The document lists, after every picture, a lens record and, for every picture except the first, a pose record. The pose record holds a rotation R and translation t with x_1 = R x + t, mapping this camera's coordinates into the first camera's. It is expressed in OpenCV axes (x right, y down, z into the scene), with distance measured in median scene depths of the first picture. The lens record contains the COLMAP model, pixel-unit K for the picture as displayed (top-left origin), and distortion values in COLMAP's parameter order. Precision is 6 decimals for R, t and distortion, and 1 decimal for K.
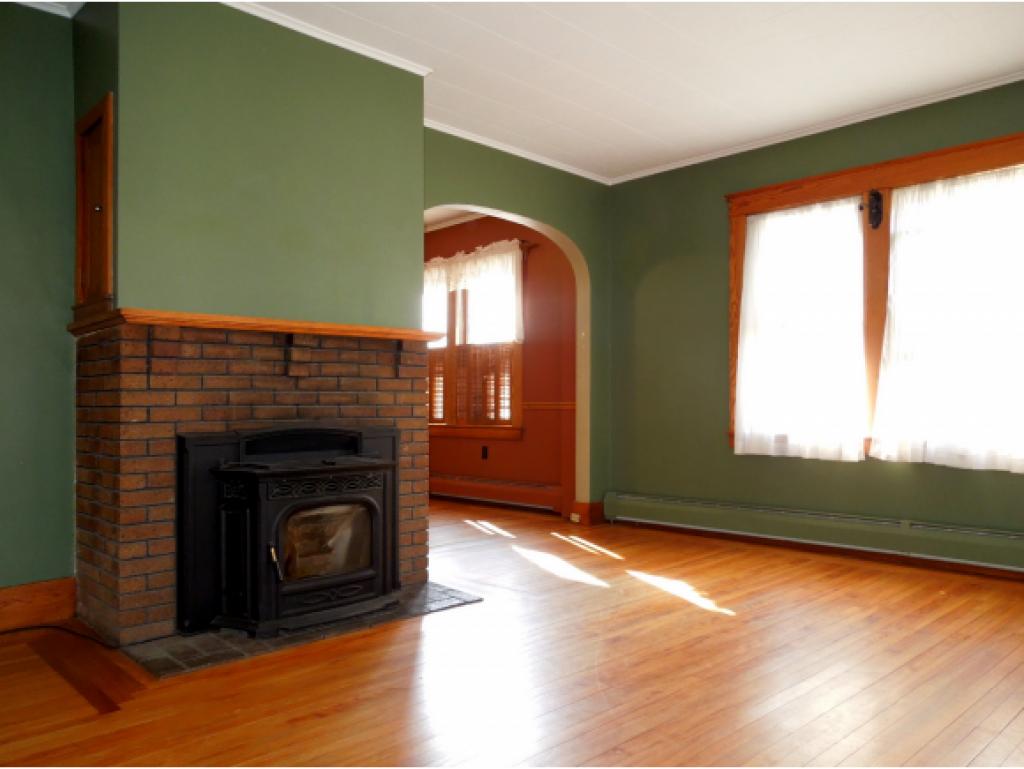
lens RADIAL K [[784.1, 0, 512.0], [0, 784.1, 384.5], [0, 0, 1]] dist [0.004215, 0.001727]
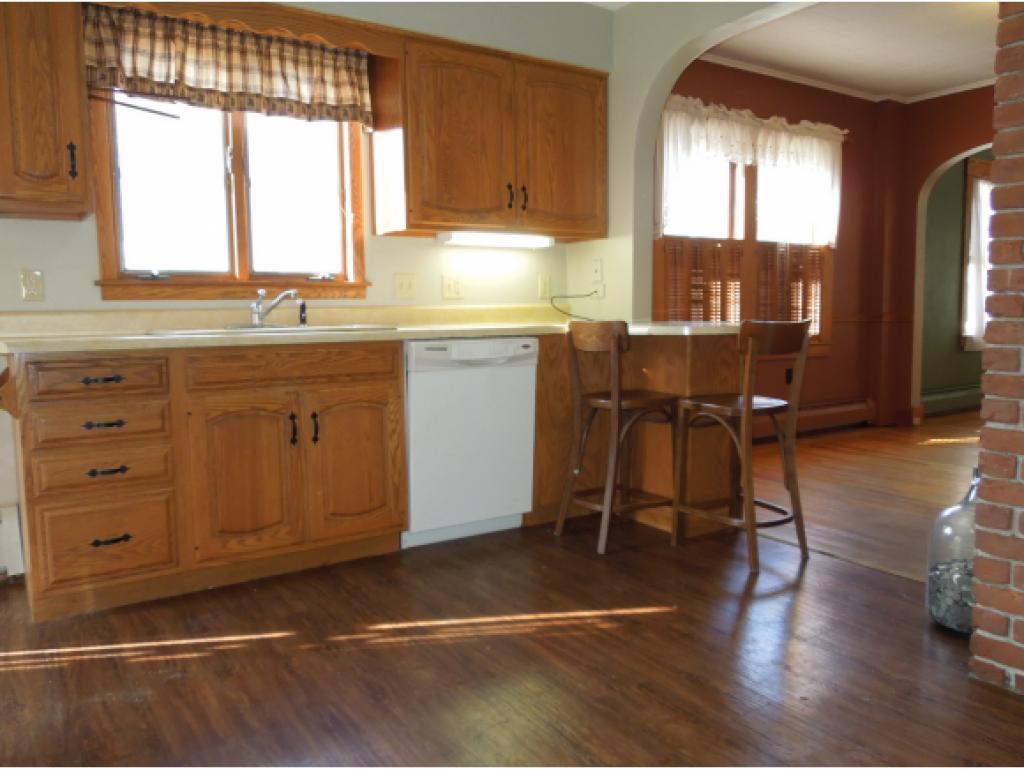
lens RADIAL K [[784.1, 0, 512.0], [0, 784.1, 384.5], [0, 0, 1]] dist [0.004215, 0.001727]
pose [[0.172677, -0.082116, 0.981550, -0.917839], [-0.010944, 0.996297, 0.085275, 0.028660], [-0.984918, -0.025467, 0.171139, 1.166308]]
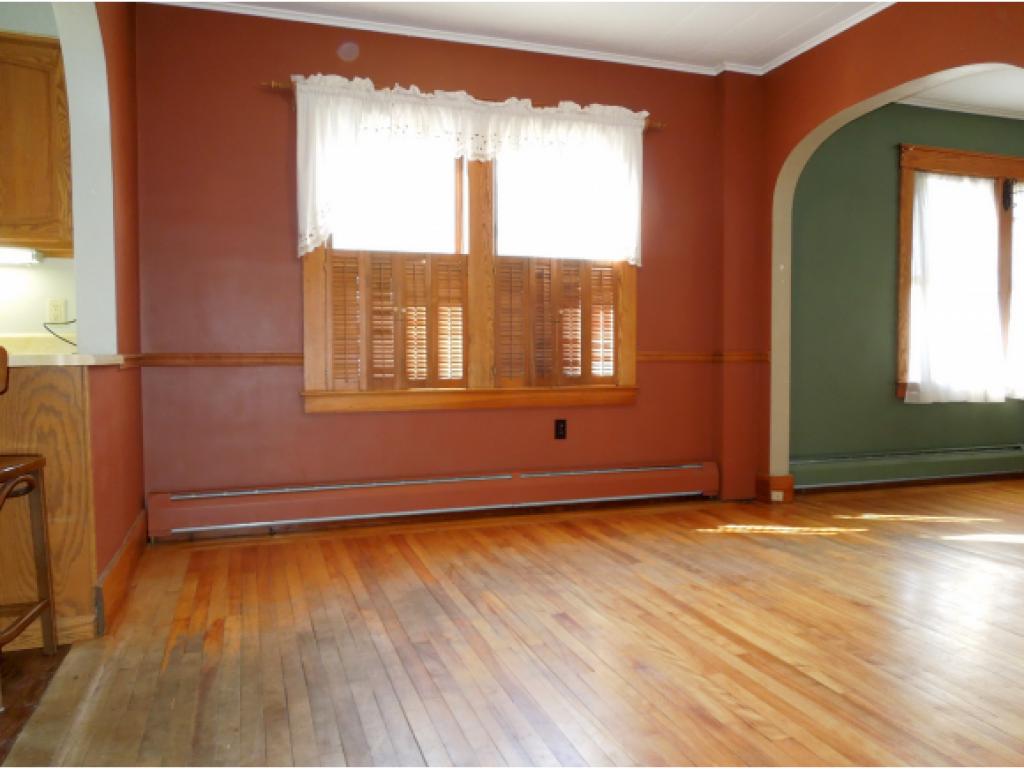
lens RADIAL K [[761.0, 0, 512.0], [0, 761.0, 384.5], [0, 0, 1]] dist [-0.002497, 0.001085]
pose [[0.428794, -0.025555, 0.903041, -0.623750], [-0.019469, 0.999106, 0.037518, 0.028116], [-0.903193, -0.033669, 0.427913, 0.782482]]
